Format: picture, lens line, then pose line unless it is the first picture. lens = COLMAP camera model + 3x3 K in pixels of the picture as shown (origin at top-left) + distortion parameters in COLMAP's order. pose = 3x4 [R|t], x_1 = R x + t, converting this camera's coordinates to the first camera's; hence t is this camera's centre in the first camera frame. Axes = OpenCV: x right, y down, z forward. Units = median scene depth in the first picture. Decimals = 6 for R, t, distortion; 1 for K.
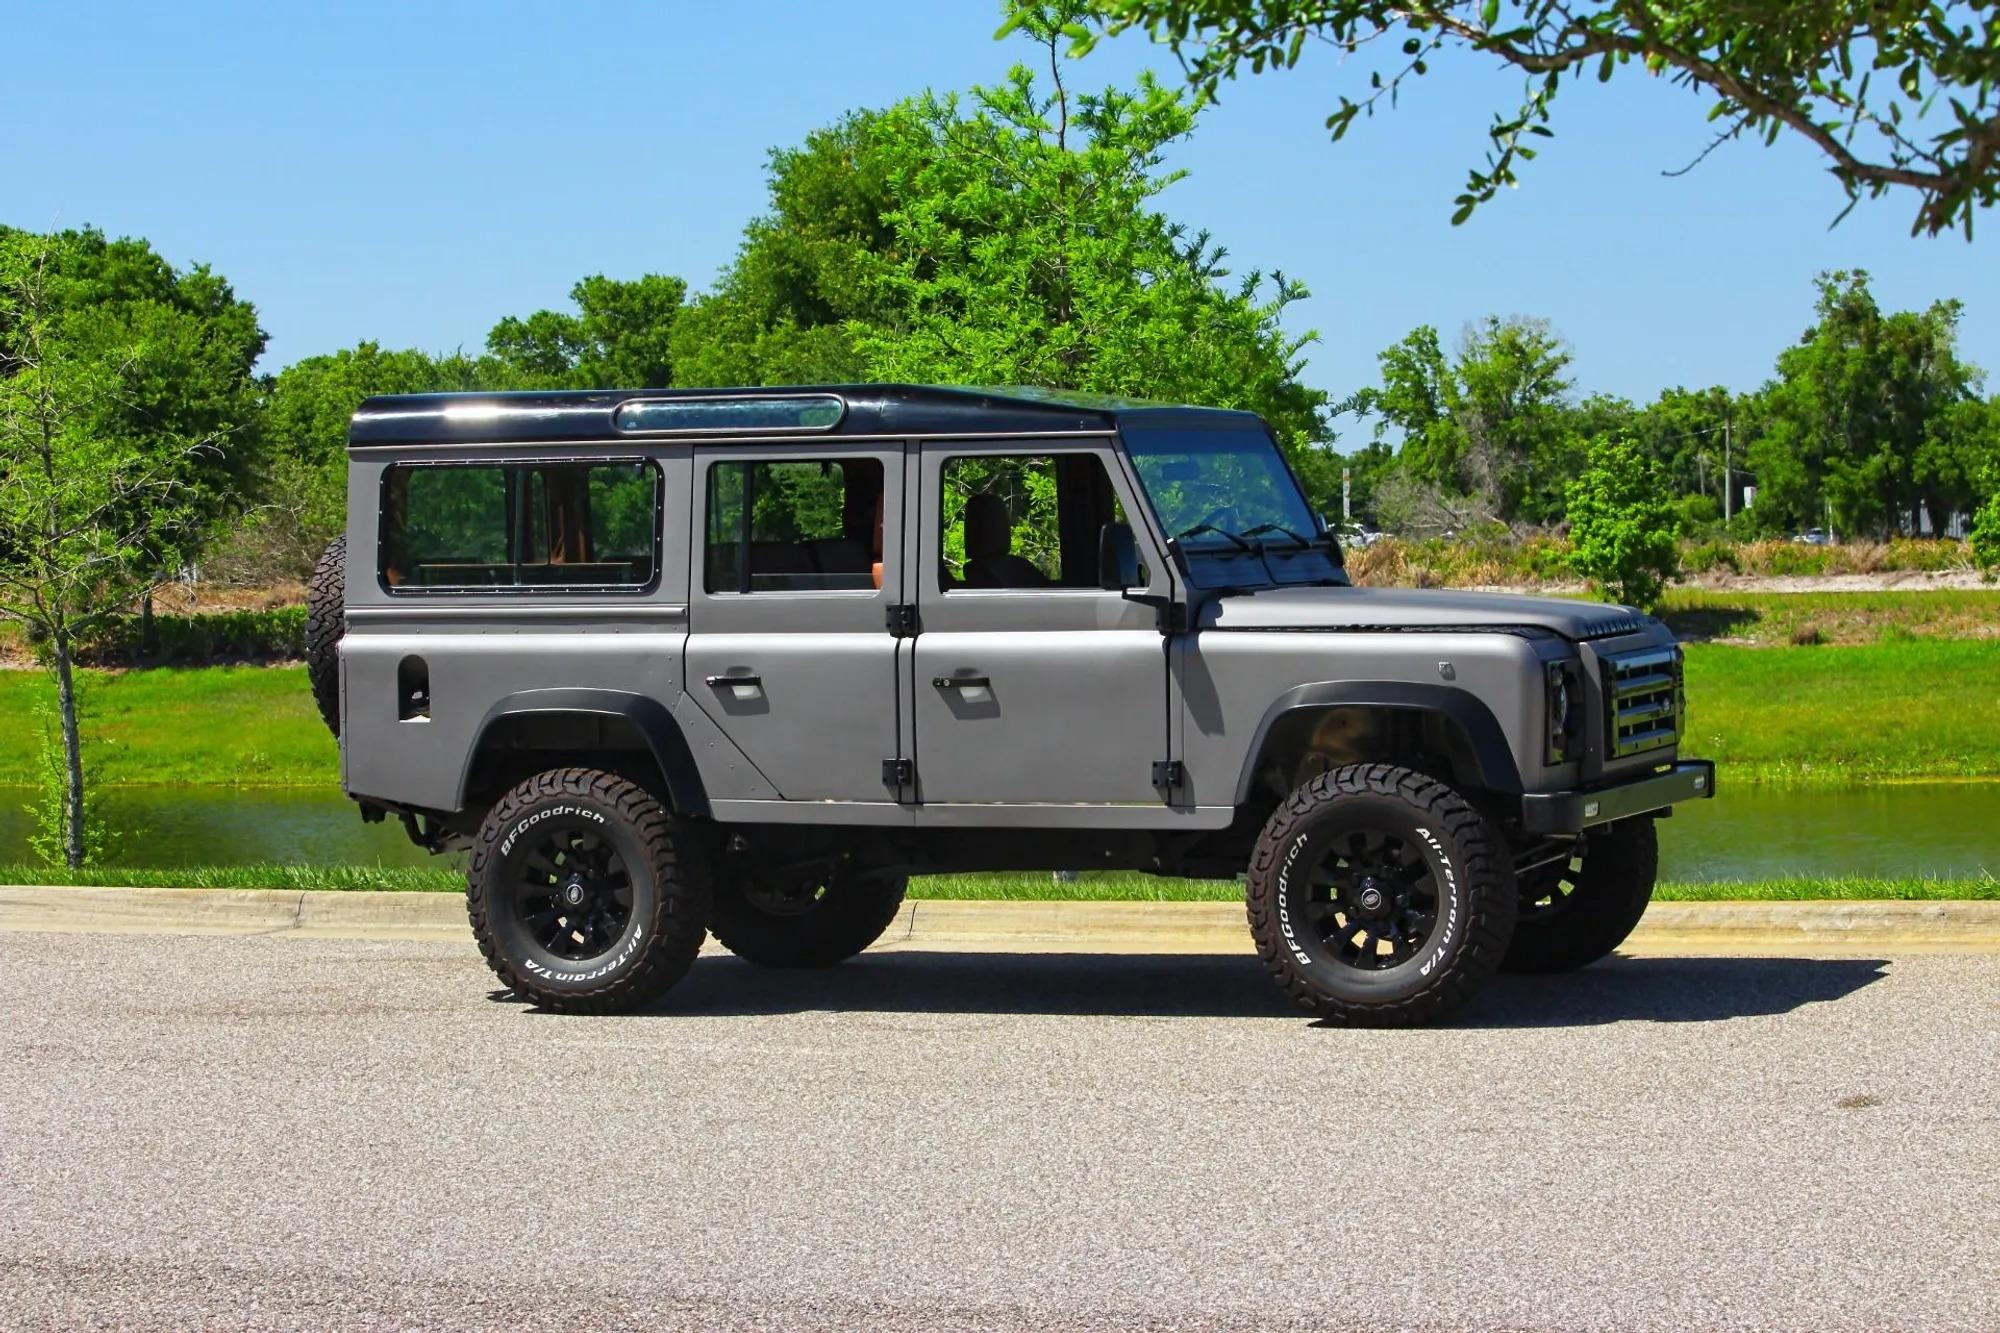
lens RADIAL K [[5102.4, 0, 1001.1], [0, 5102.4, 700.5], [0, 0, 1]] dist [-0.408172, -0.250018]
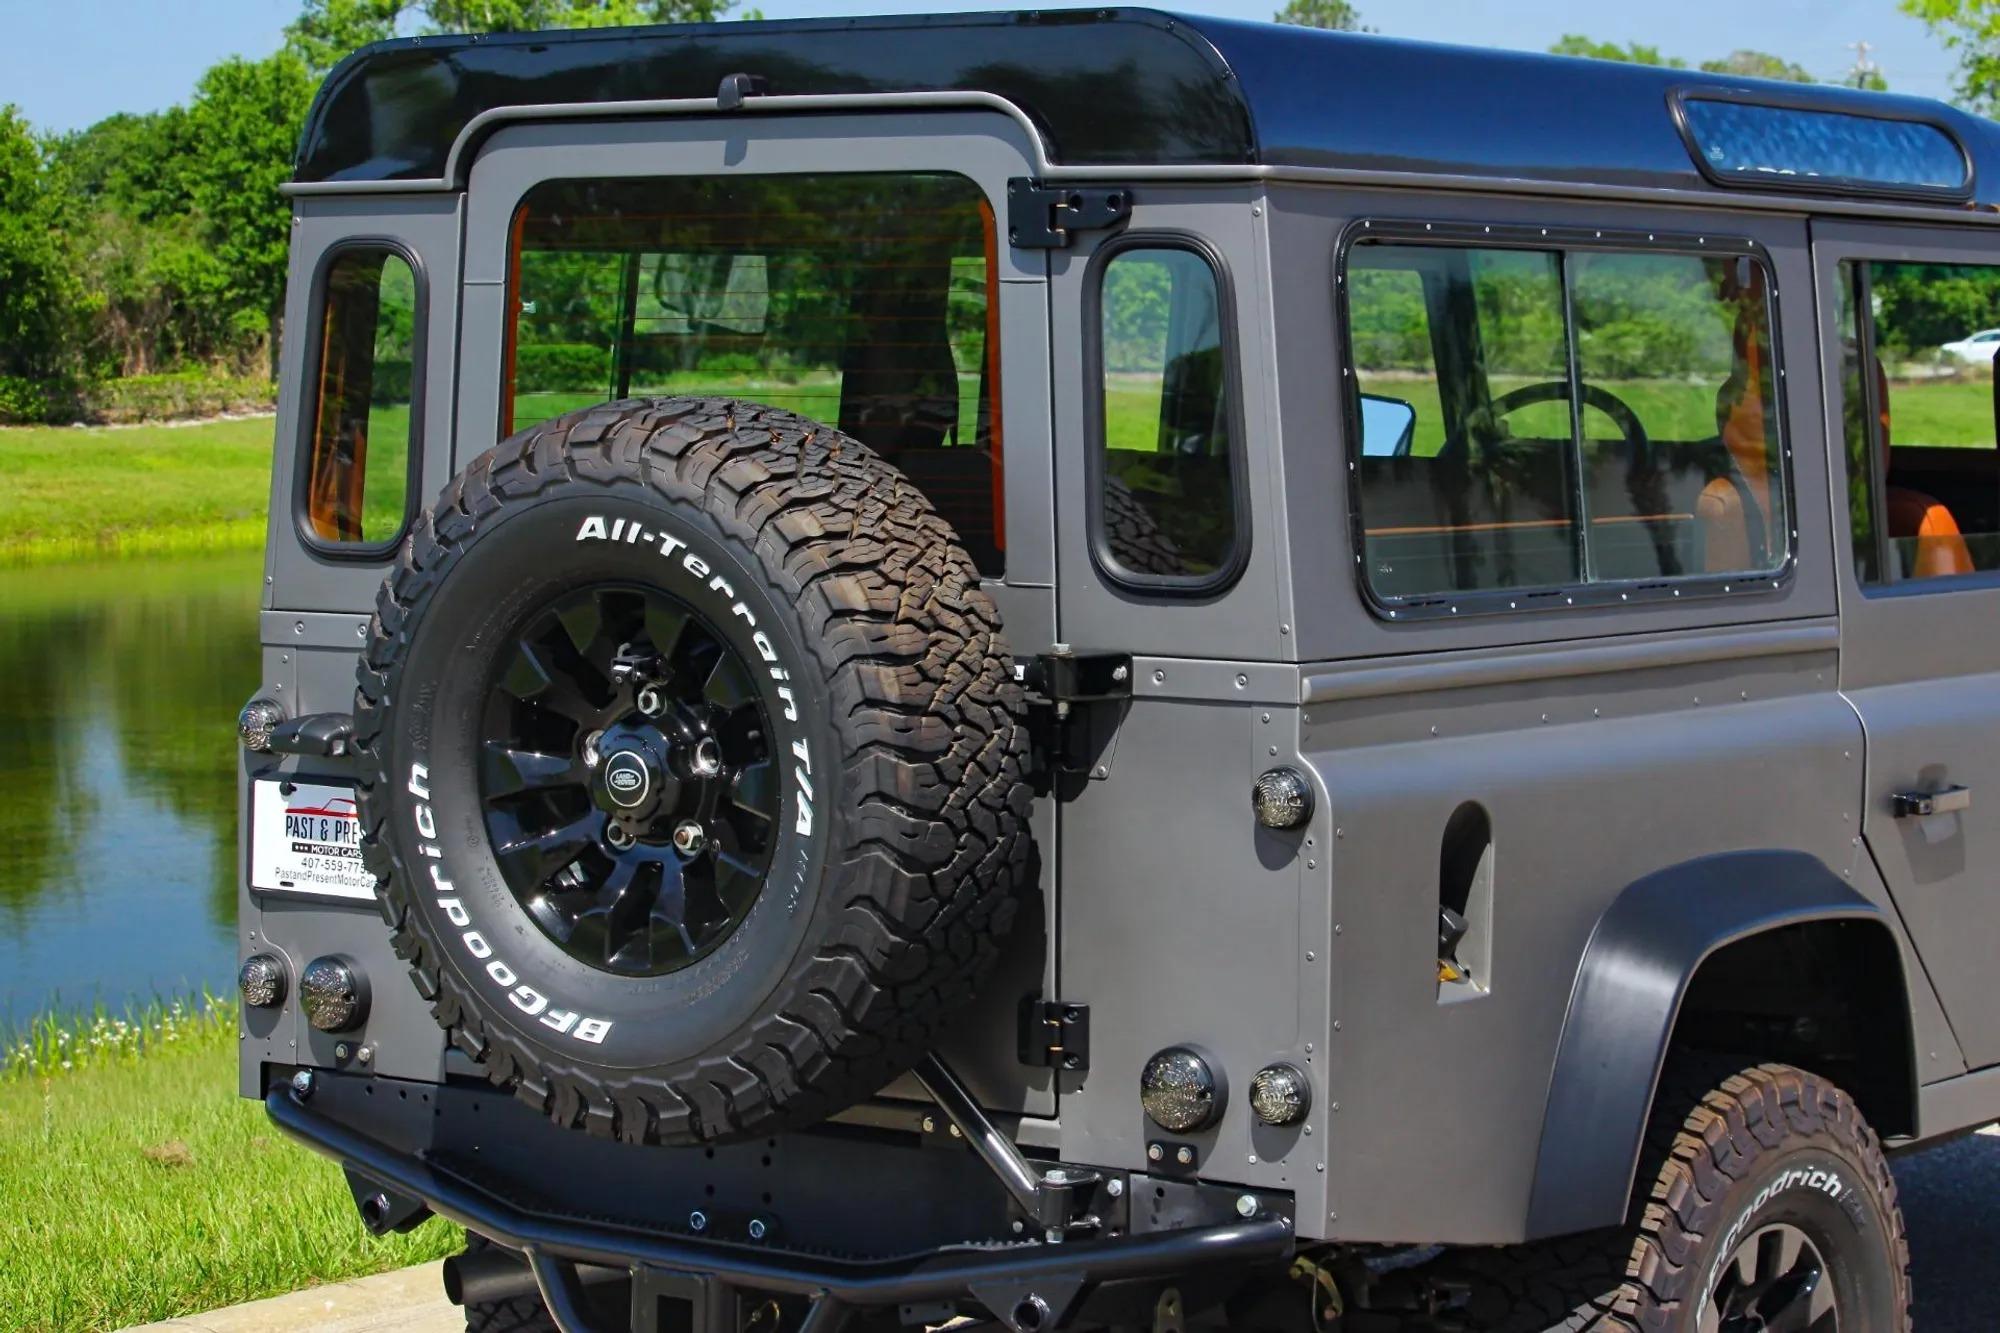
lens RADIAL K [[5109.6, 0, 1099.1], [0, 5109.6, 636.8], [0, 0, 1]] dist [-0.373482, -0.839097]
pose [[0.187524, -0.040531, 0.981423, -0.455910], [0.030897, 0.998897, 0.035349, -0.032799], [-0.981774, 0.023694, 0.188570, 0.974441]]
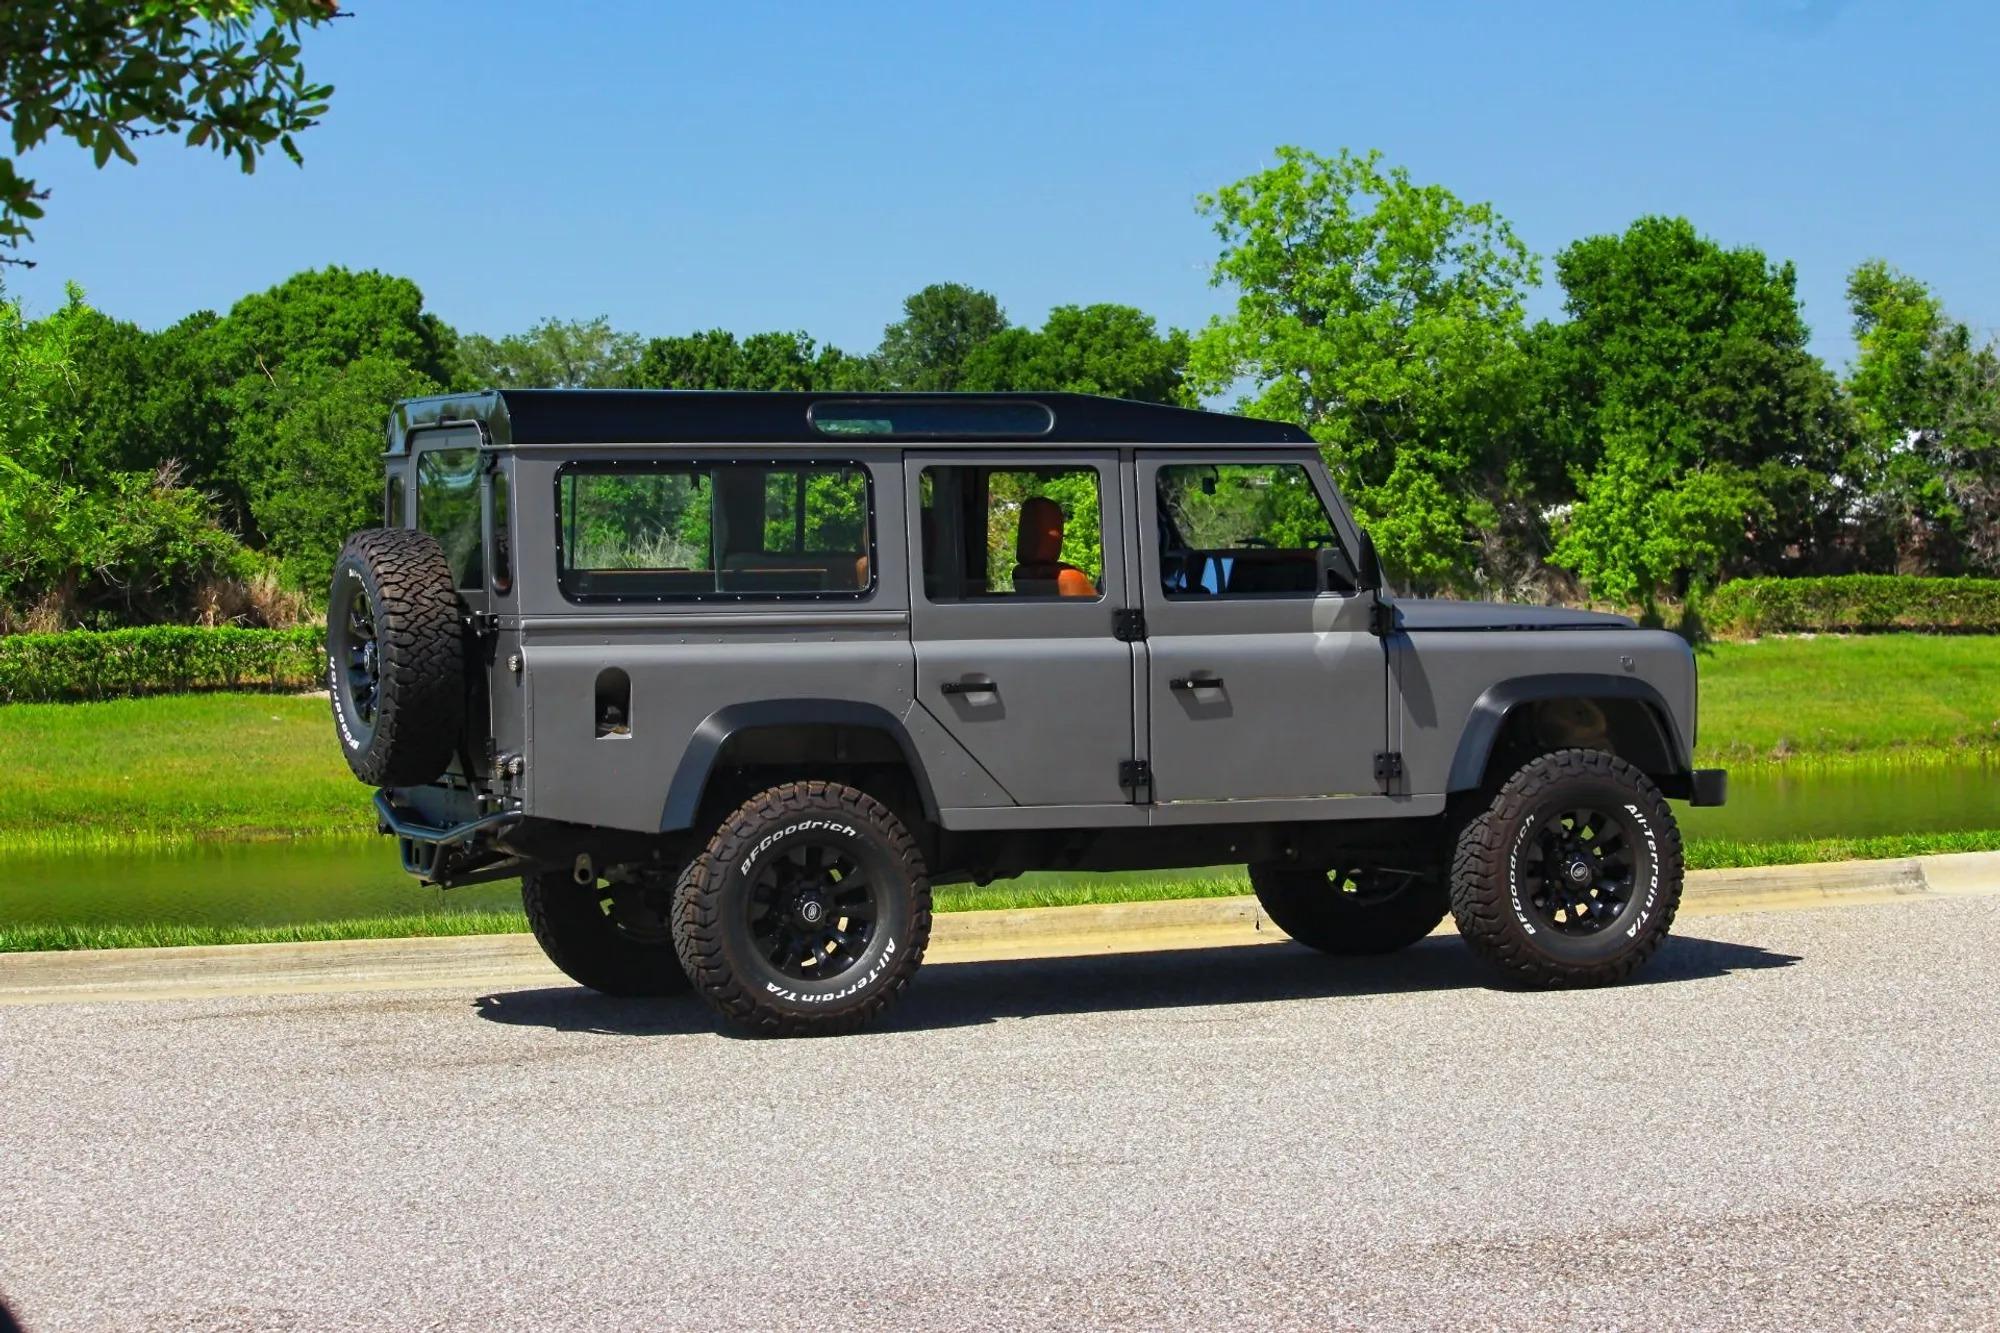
lens RADIAL K [[5359.8, 0, 1001.9], [0, 5359.8, 572.0], [0, 0, 1]] dist [-0.356382, -0.384740]
pose [[0.689964, 0.005972, 0.723819, -0.792187], [0.029244, 0.998920, -0.036117, 0.011407], [-0.723252, 0.046087, 0.689044, 0.271402]]
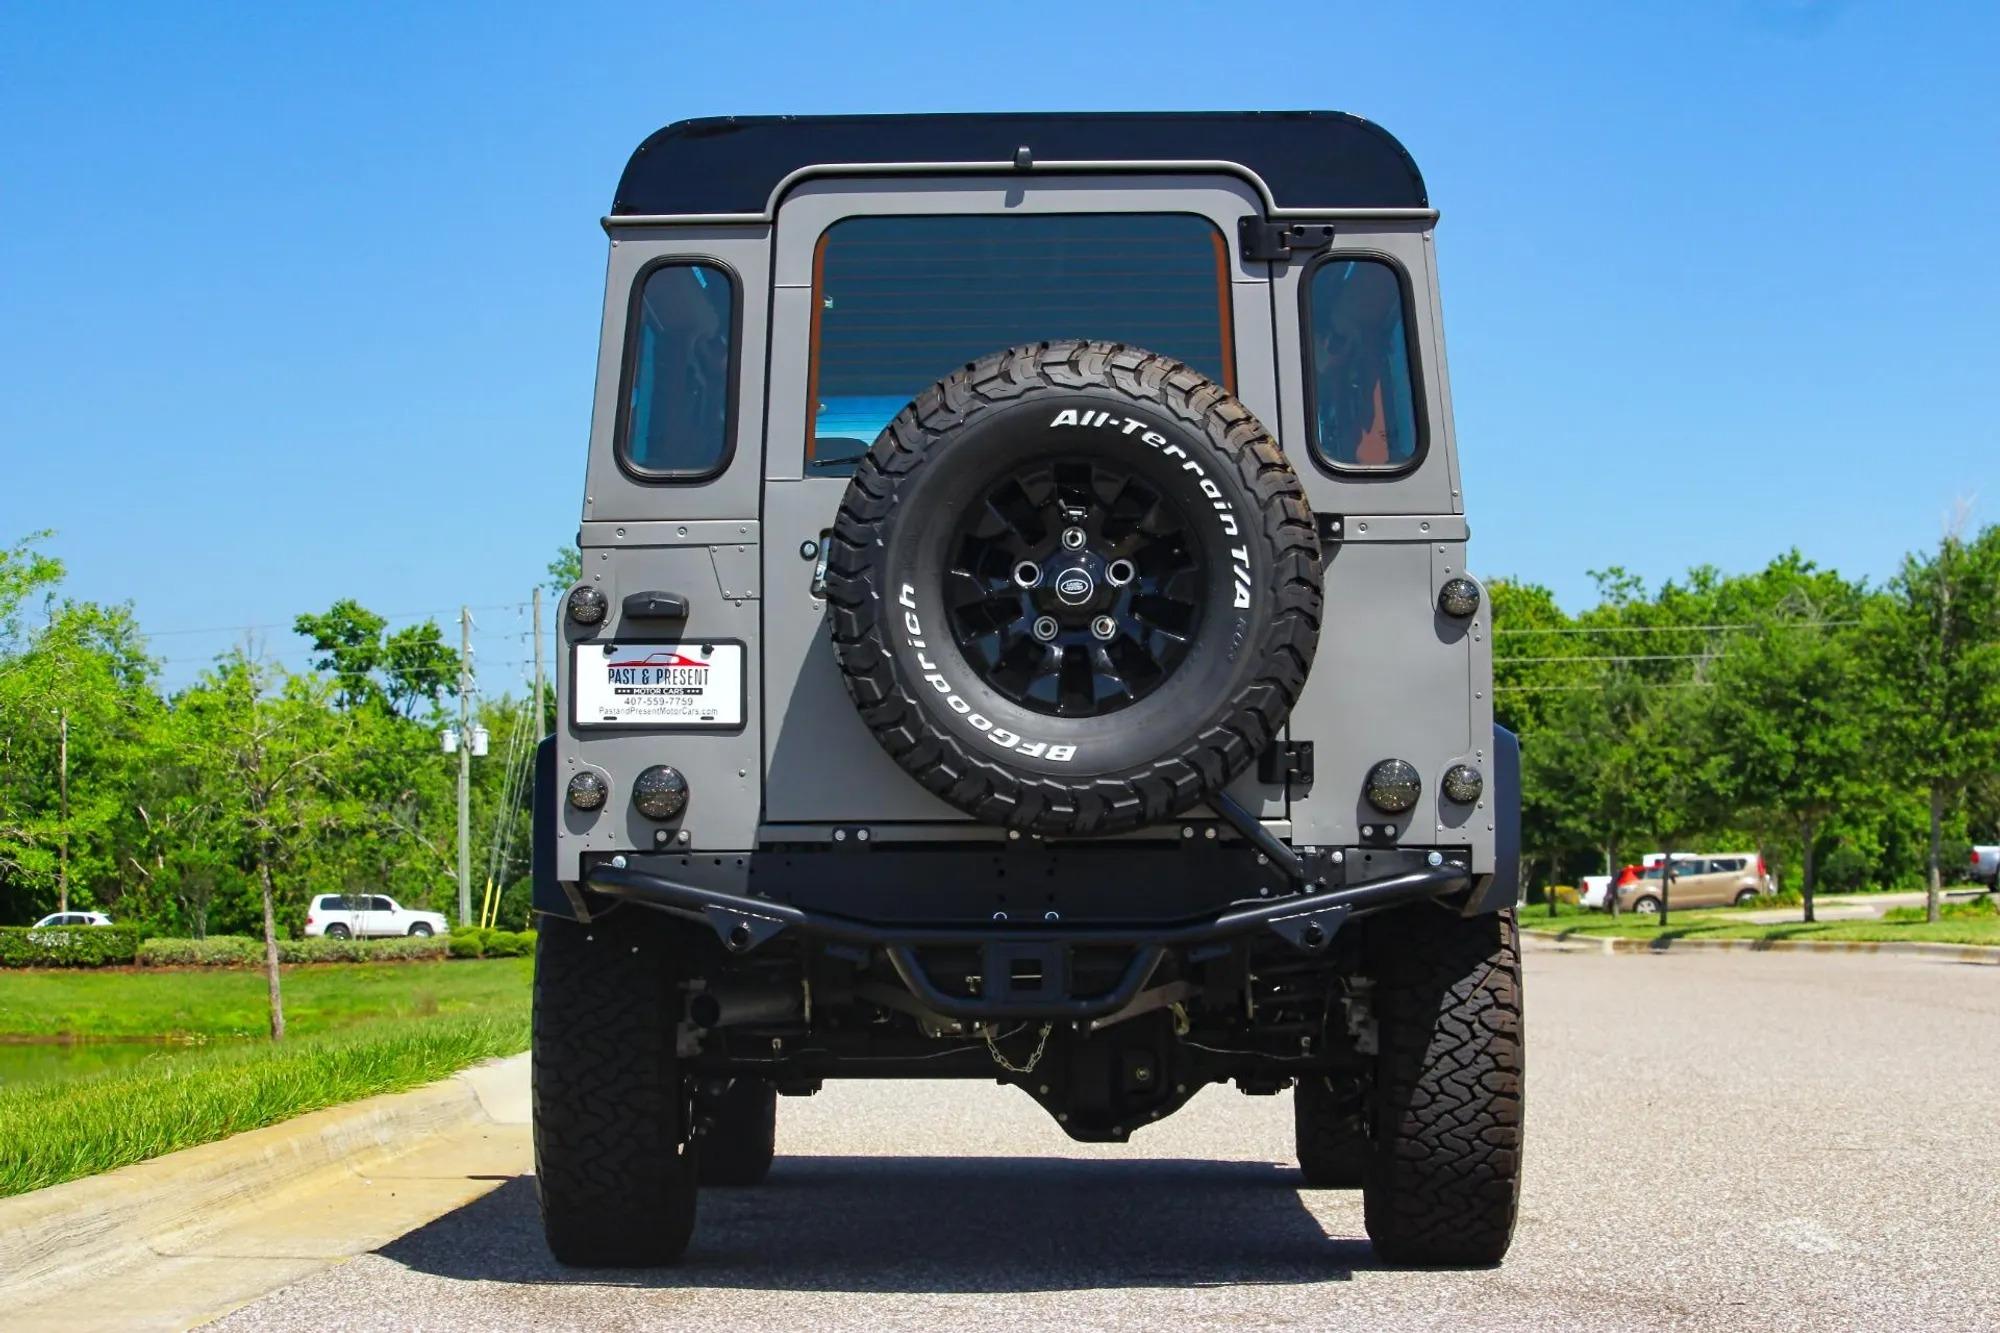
lens RADIAL K [[5084.8, 0, 1102.5], [0, 5084.8, 627.4], [0, 0, 1]] dist [-0.361828, -0.746199]
pose [[-0.409131, 0.082246, 0.908761, -0.594126], [0.055295, 0.996334, -0.065277, 0.024731], [-0.910799, 0.023543, -0.412179, 1.274759]]
